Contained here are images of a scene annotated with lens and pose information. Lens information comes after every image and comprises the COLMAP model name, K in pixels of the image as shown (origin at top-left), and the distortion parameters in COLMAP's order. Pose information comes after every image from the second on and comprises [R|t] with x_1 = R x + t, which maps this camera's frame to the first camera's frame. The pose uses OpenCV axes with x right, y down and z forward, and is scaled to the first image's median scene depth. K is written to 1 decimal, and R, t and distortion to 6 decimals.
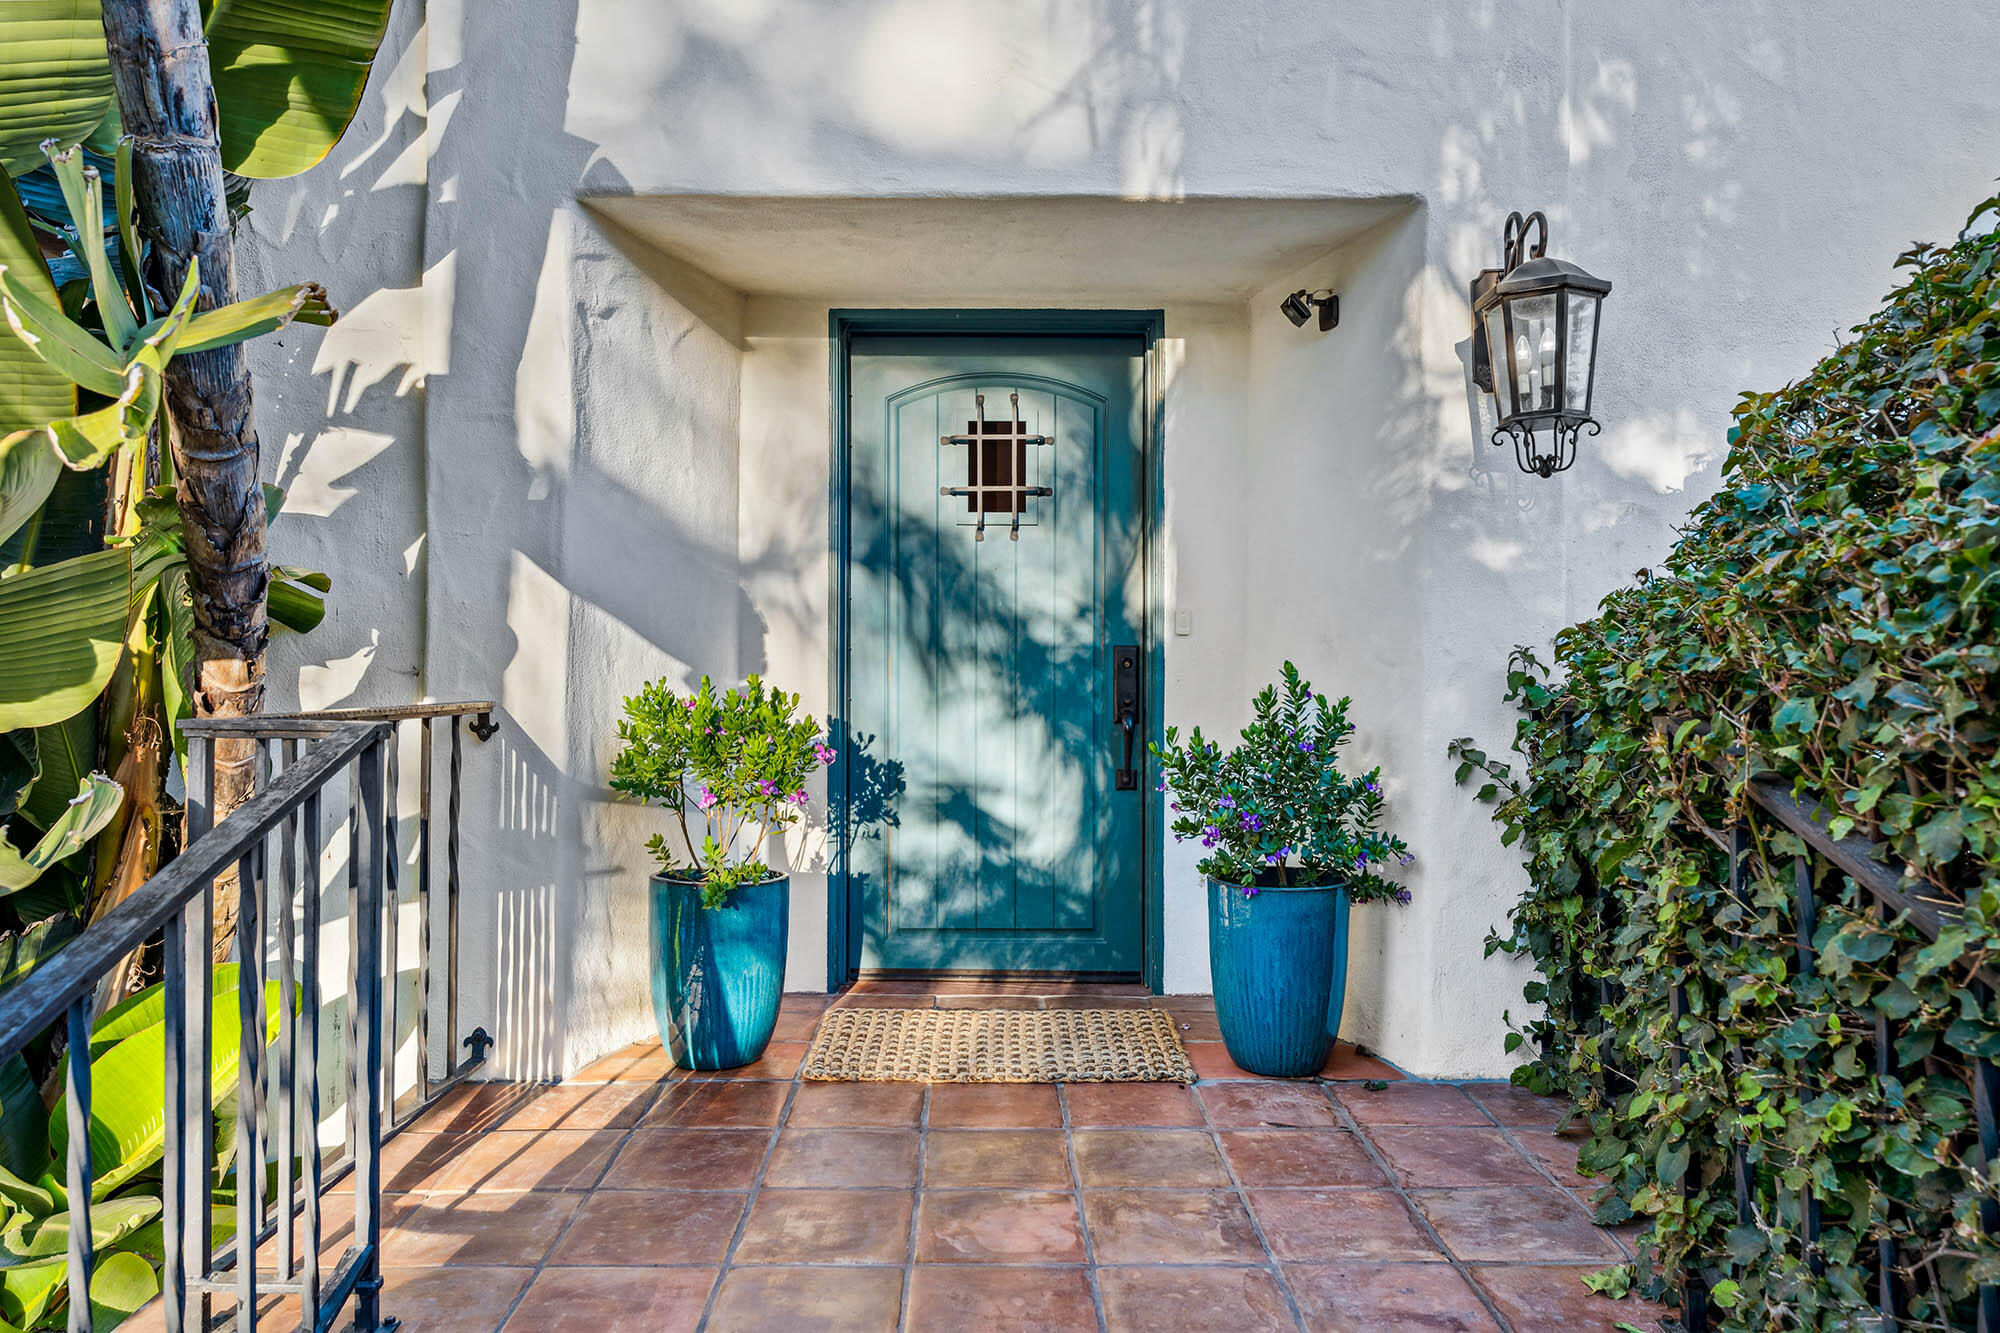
lens RADIAL K [[1316.6, 0, 1003.7], [0, 1316.6, 667.8], [0, 0, 1]] dist [0.004980, 0.005911]
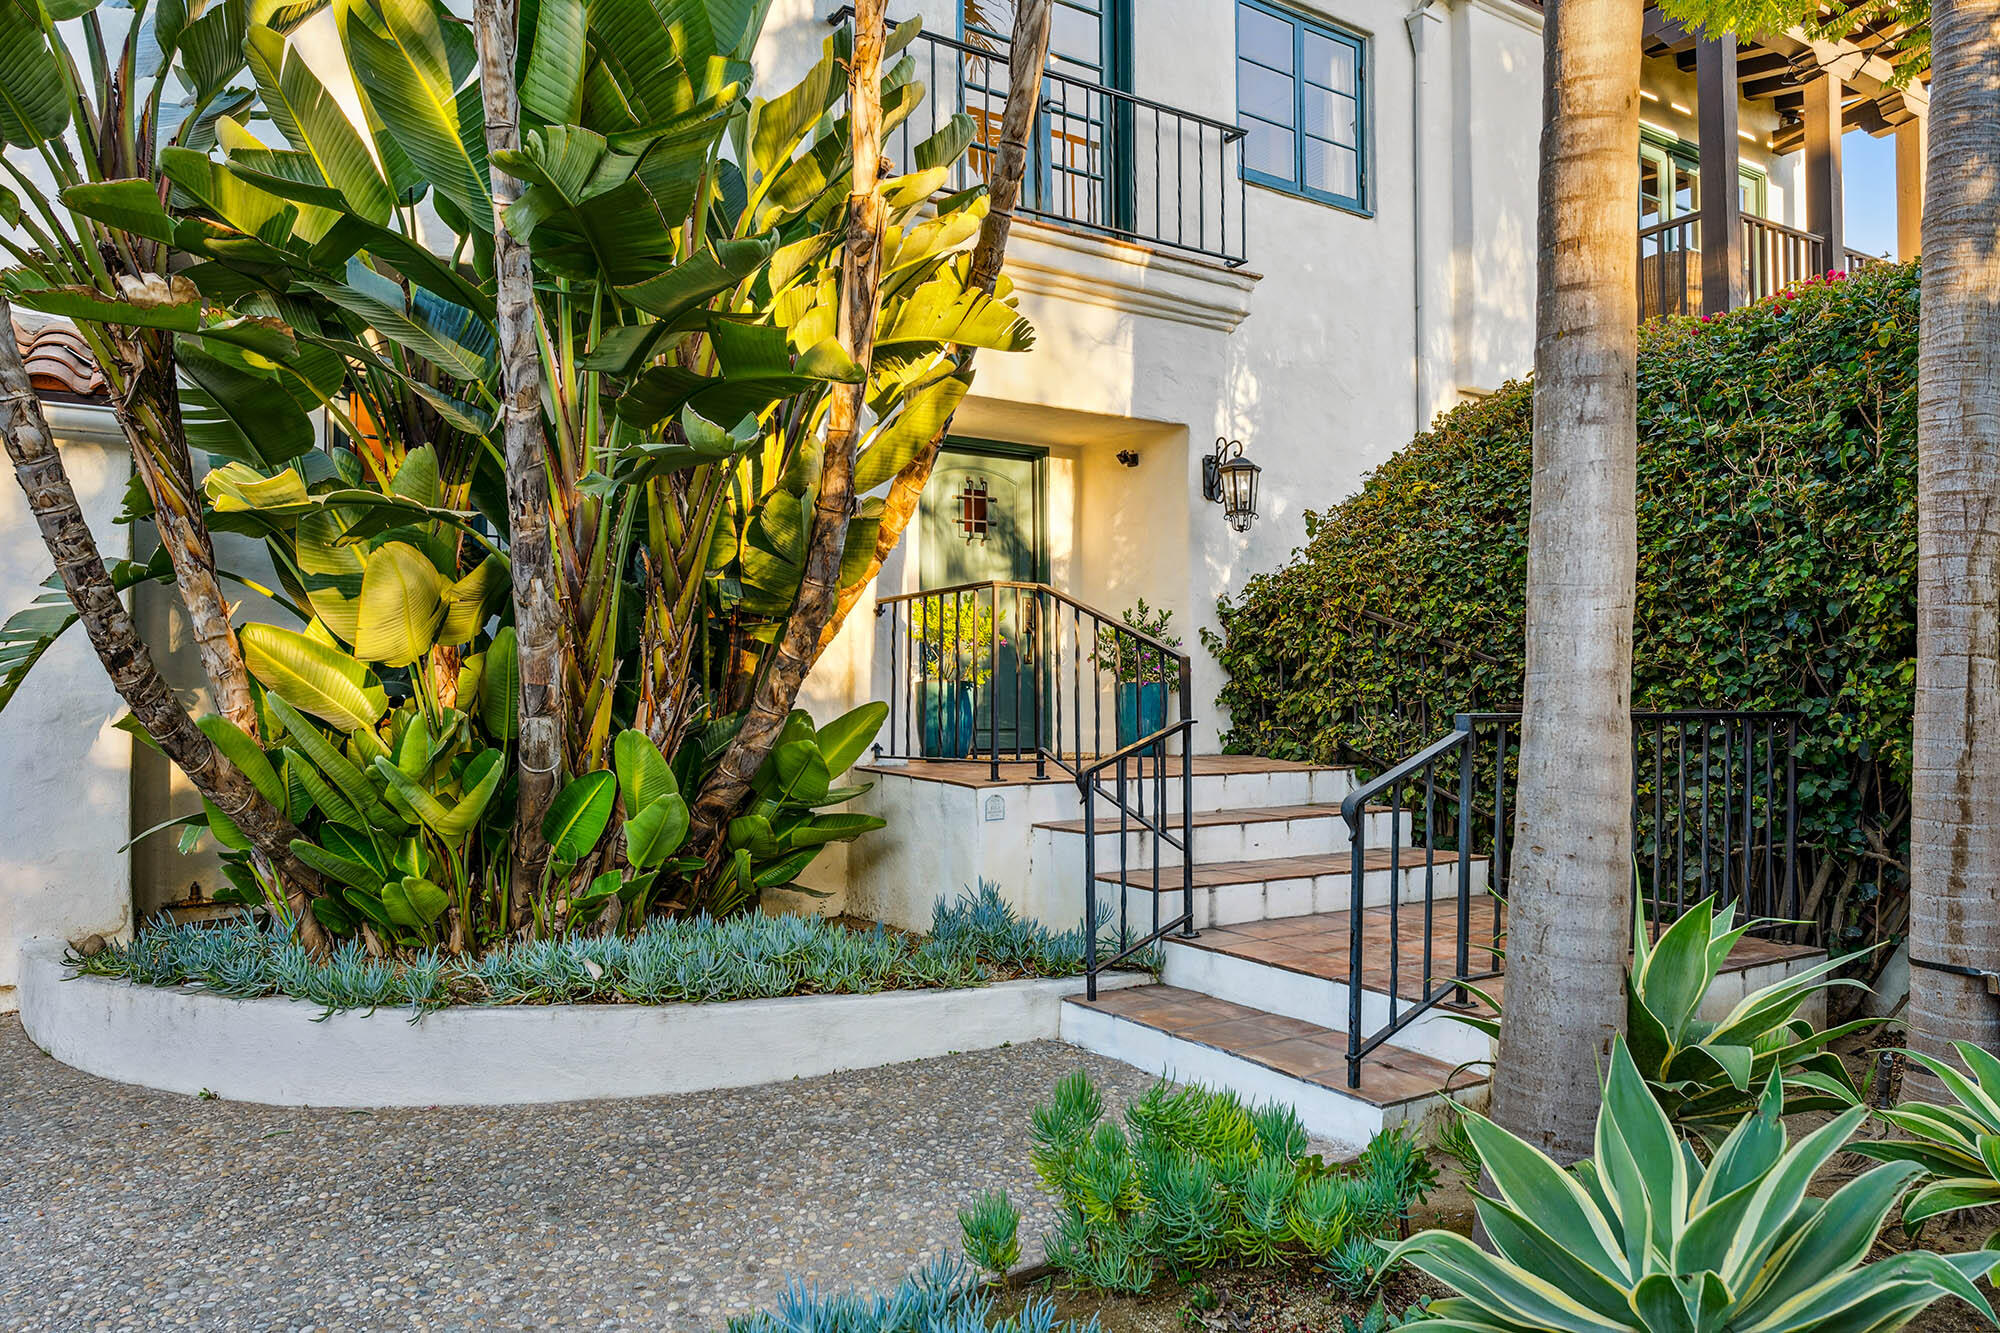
lens RADIAL K [[1316.6, 0, 989.2], [0, 1316.6, 667.4], [0, 0, 1]] dist [0.004980, 0.005911]
pose [[0.833246, 0.009576, 0.552820, -1.469724], [0.012729, 0.999253, -0.036495, 0.223485], [-0.552756, 0.037446, 0.832501, -0.969990]]
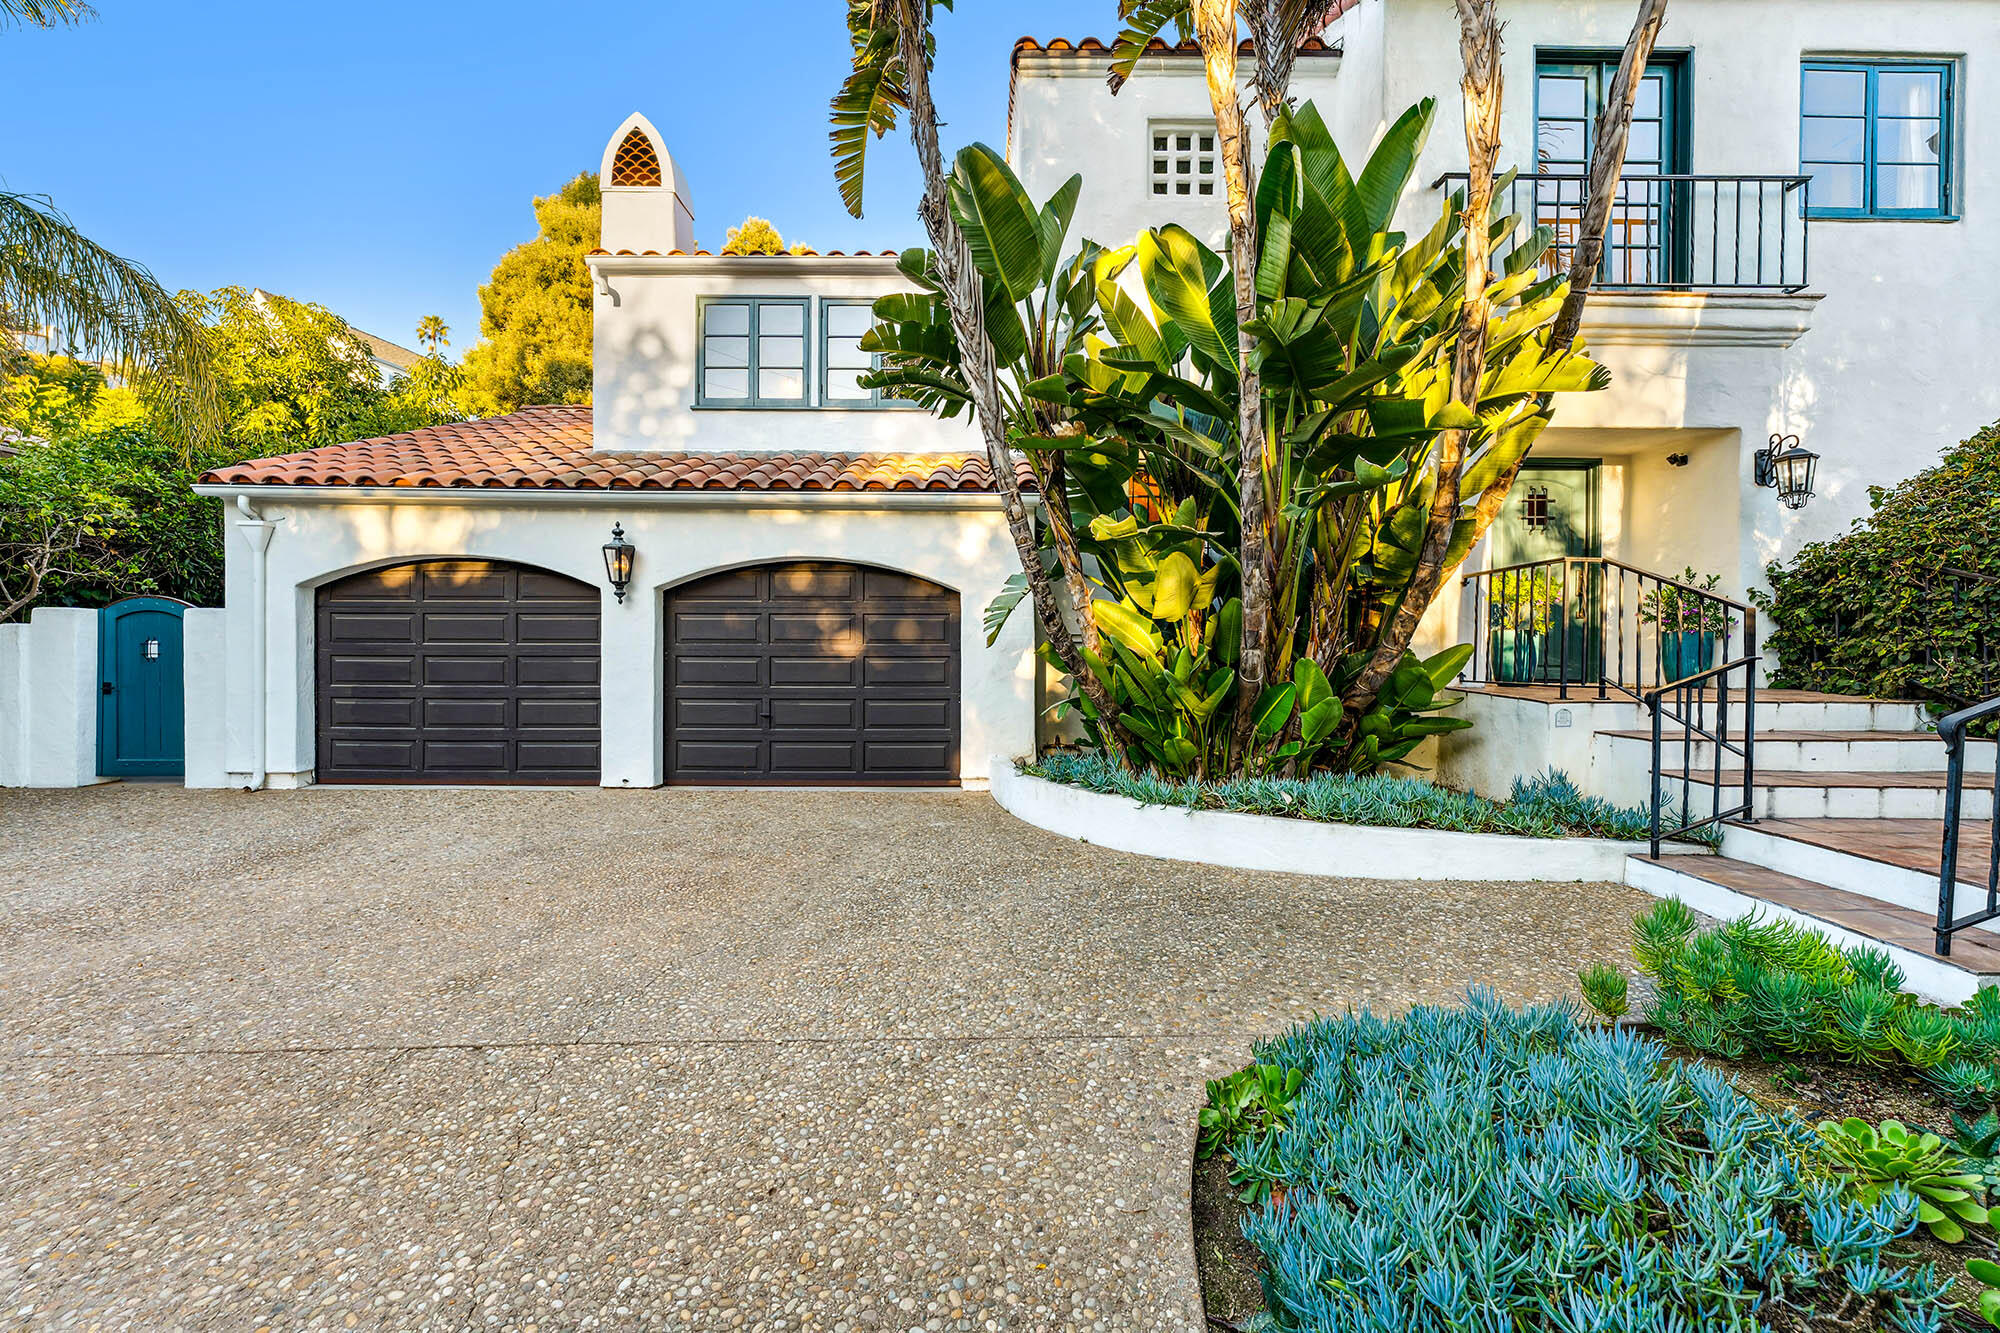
lens RADIAL K [[813.5, 0, 1003.1], [0, 813.5, 661.2], [0, 0, 1]] dist [0.000362, 0.000483]
pose [[0.999572, 0.003083, 0.029097, -1.610545], [-0.003111, 0.999995, 0.000945, 0.242417], [-0.029093, -0.001035, 0.999576, -1.021011]]
